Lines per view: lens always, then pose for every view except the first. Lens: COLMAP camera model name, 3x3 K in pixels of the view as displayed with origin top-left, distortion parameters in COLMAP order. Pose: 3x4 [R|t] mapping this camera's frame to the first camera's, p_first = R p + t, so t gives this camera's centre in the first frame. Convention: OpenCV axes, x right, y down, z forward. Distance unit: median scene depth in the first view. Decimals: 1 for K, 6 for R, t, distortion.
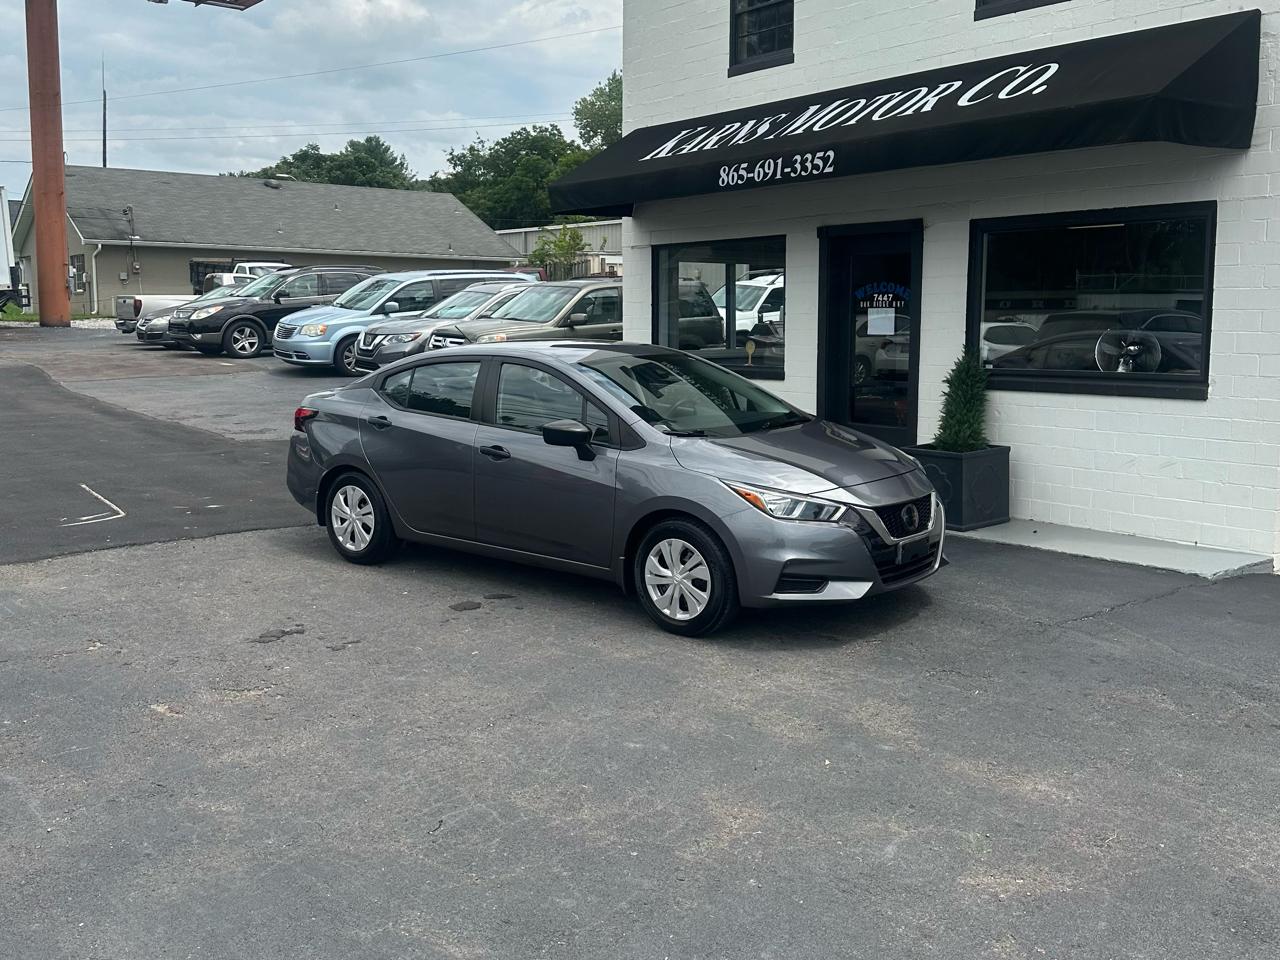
lens RADIAL K [[1274.6, 0, 646.5], [0, 1274.6, 421.5], [0, 0, 1]] dist [0.199920, -0.492753]
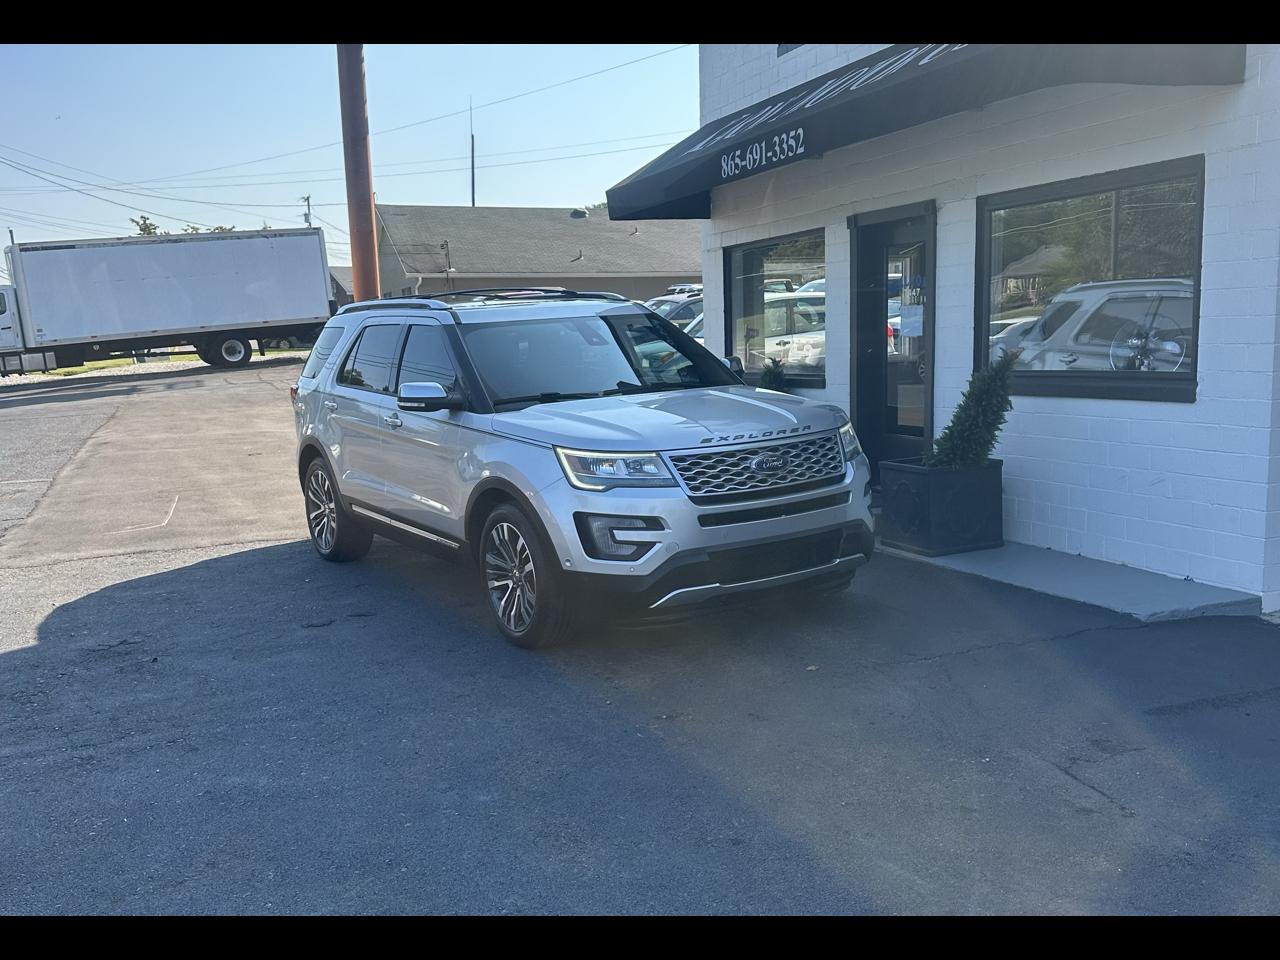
lens RADIAL K [[1234.6, 0, 621.4], [0, 1234.6, 533.1], [0, 0, 1]] dist [0.156617, -0.344783]
pose [[0.957471, 0.013747, -0.288200, 0.257205], [0.008785, 0.997012, 0.076741, 0.001586], [0.288394, -0.076009, 0.954490, 0.106656]]
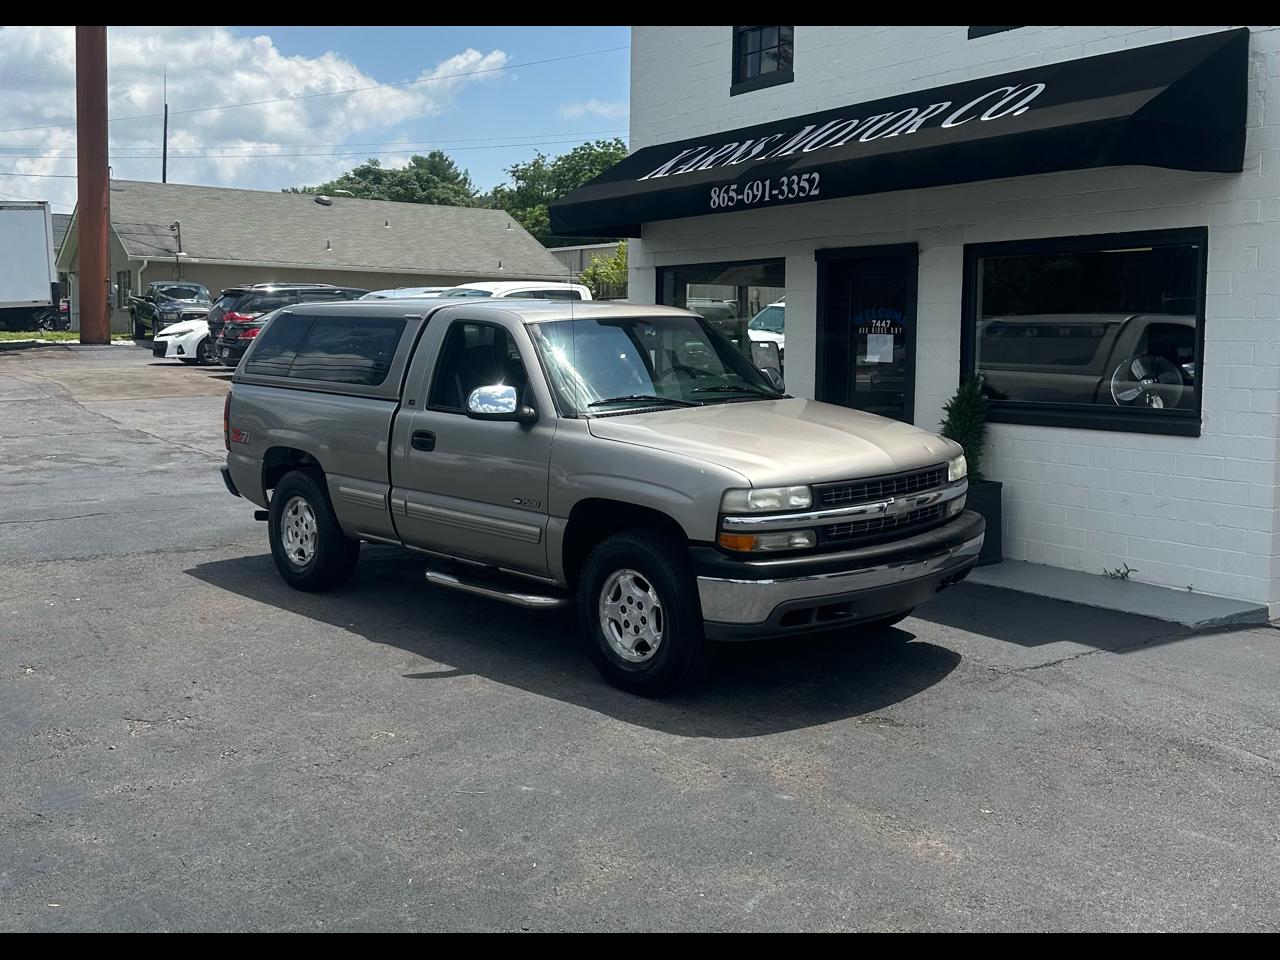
lens RADIAL K [[1331.7, 0, 638.4], [0, 1331.7, 413.7], [0, 0, 1]] dist [0.166731, -0.405162]
pose [[0.998329, 0.011136, -0.056702, 0.063705], [-0.012489, 0.999644, -0.023557, -0.003991], [0.056420, 0.024226, 0.998113, -0.006607]]
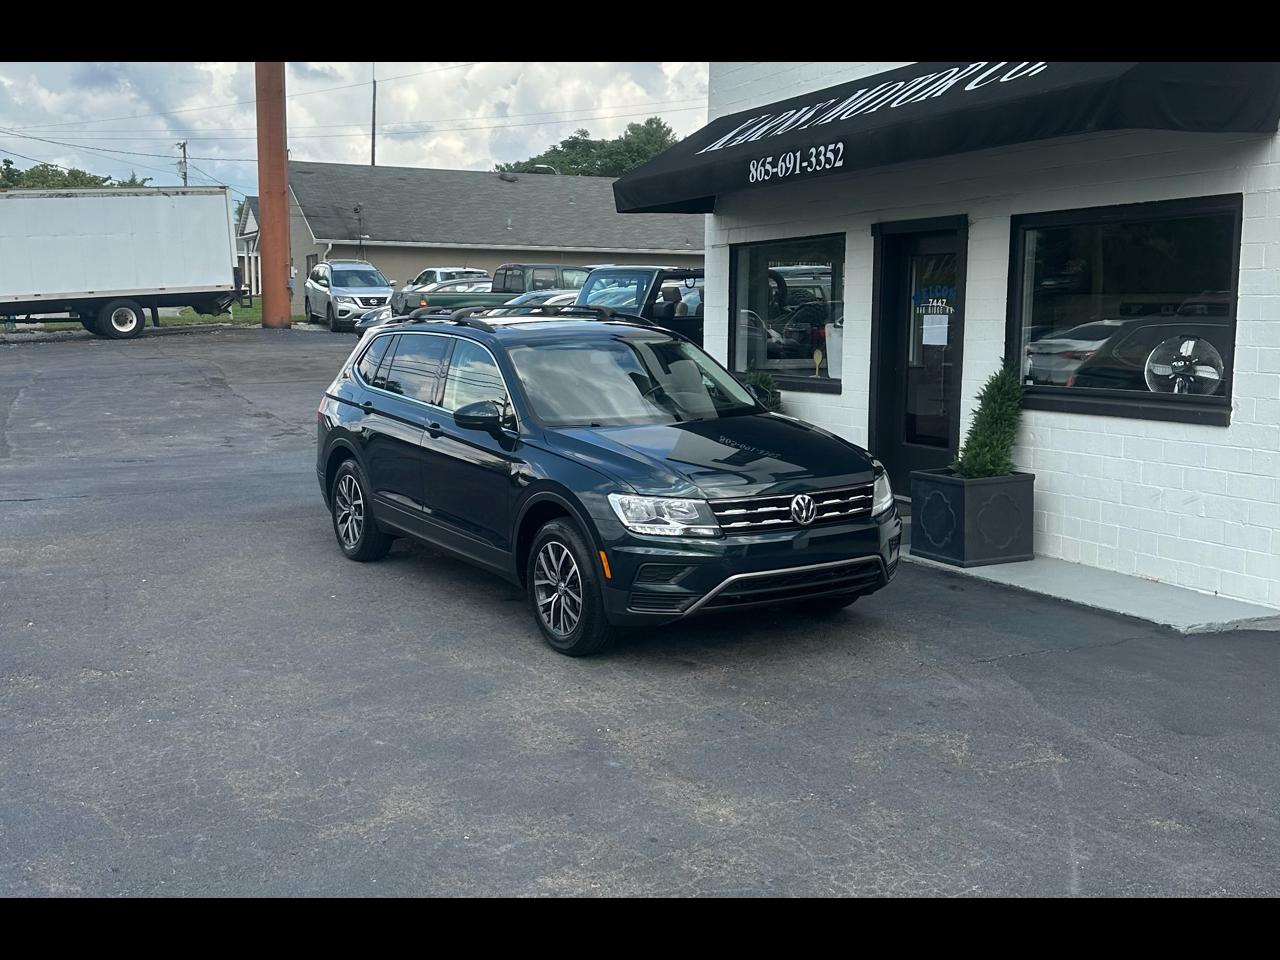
lens RADIAL K [[1428.3, 0, 561.6], [0, 1428.3, 476.4], [0, 0, 1]] dist [0.169682, -0.400354]
pose [[0.963706, 0.032620, -0.264967, 0.214110], [-0.024847, 0.999158, 0.032635, -0.002978], [0.265808, -0.024867, 0.963705, -0.038706]]
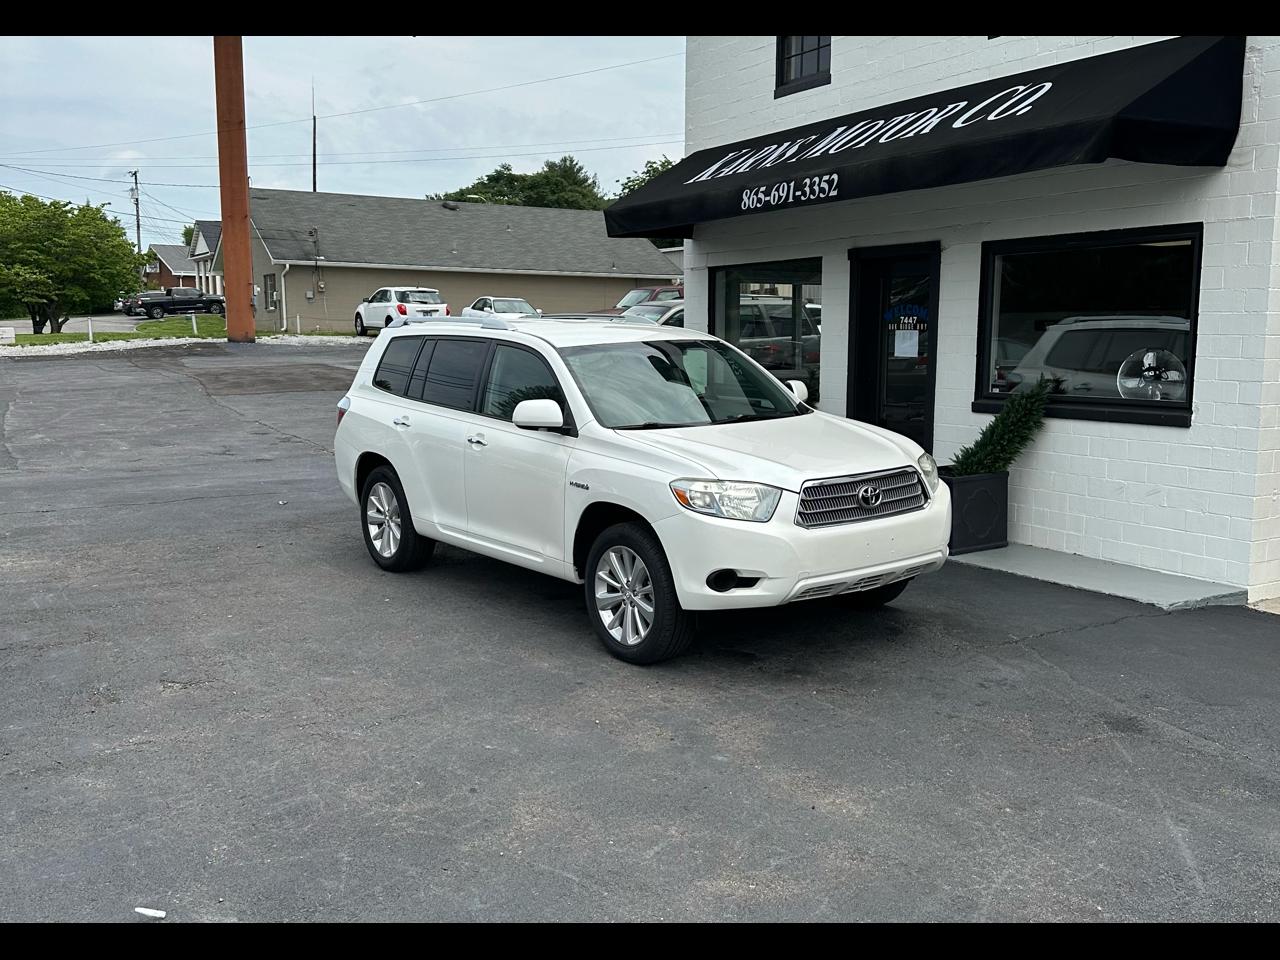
lens RADIAL K [[1245.5, 0, 665.1], [0, 1245.5, 509.3], [0, 0, 1]] dist [0.161910, -0.380475]
pose [[0.991370, 0.019208, -0.129683, 0.132787], [-0.011510, 0.998141, 0.059849, -0.006046], [0.130591, -0.057840, 0.989748, -0.004598]]
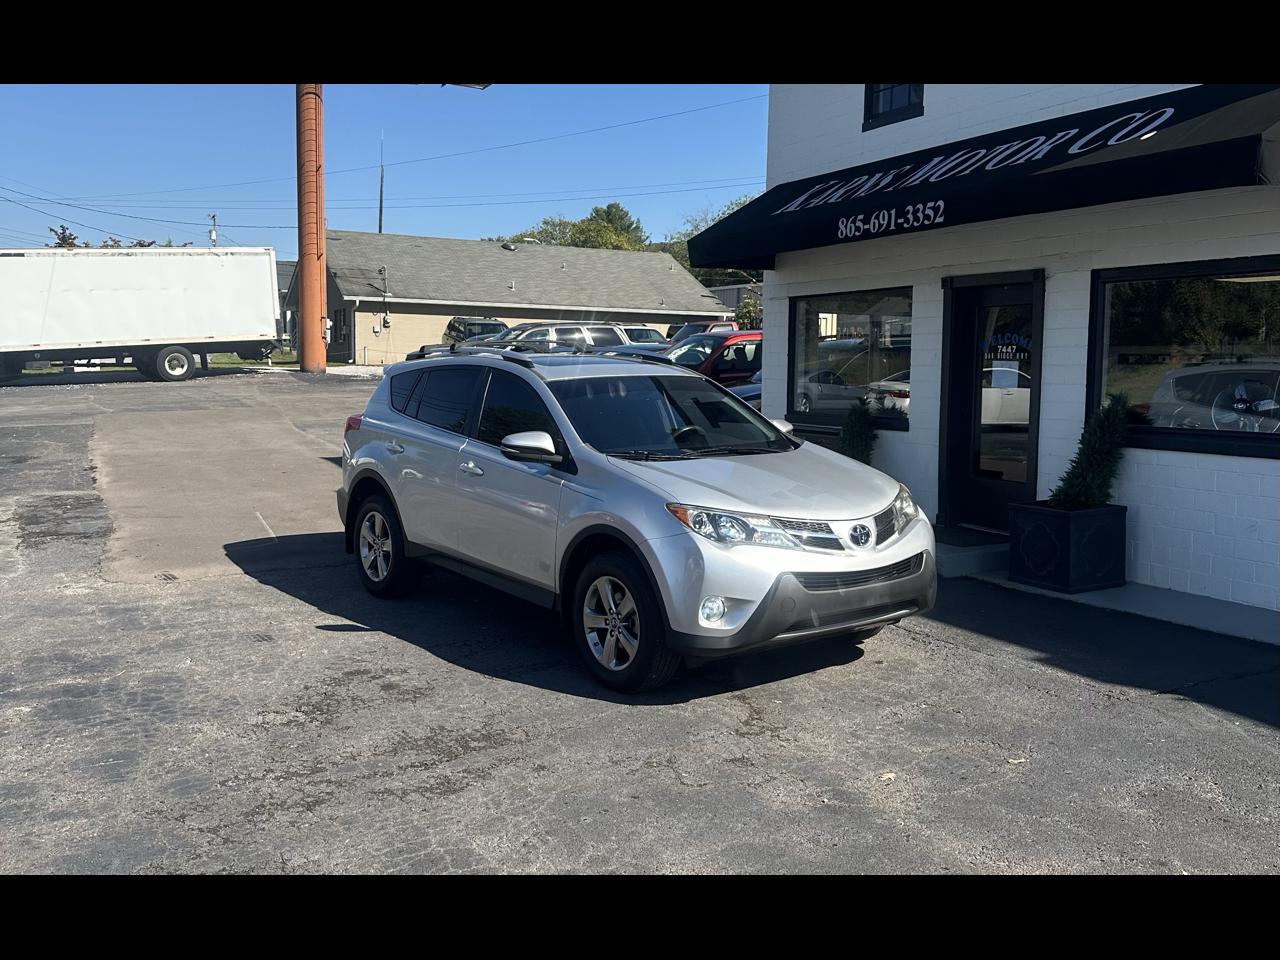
lens RADIAL K [[1200.5, 0, 641.0], [0, 1200.5, 447.1], [0, 0, 1]] dist [0.149422, -0.335631]
pose [[0.983255, 0.022966, -0.180784, 0.082857], [-0.025882, 0.999570, -0.013784, -0.002371], [0.180389, 0.018232, 0.983426, 0.042614]]
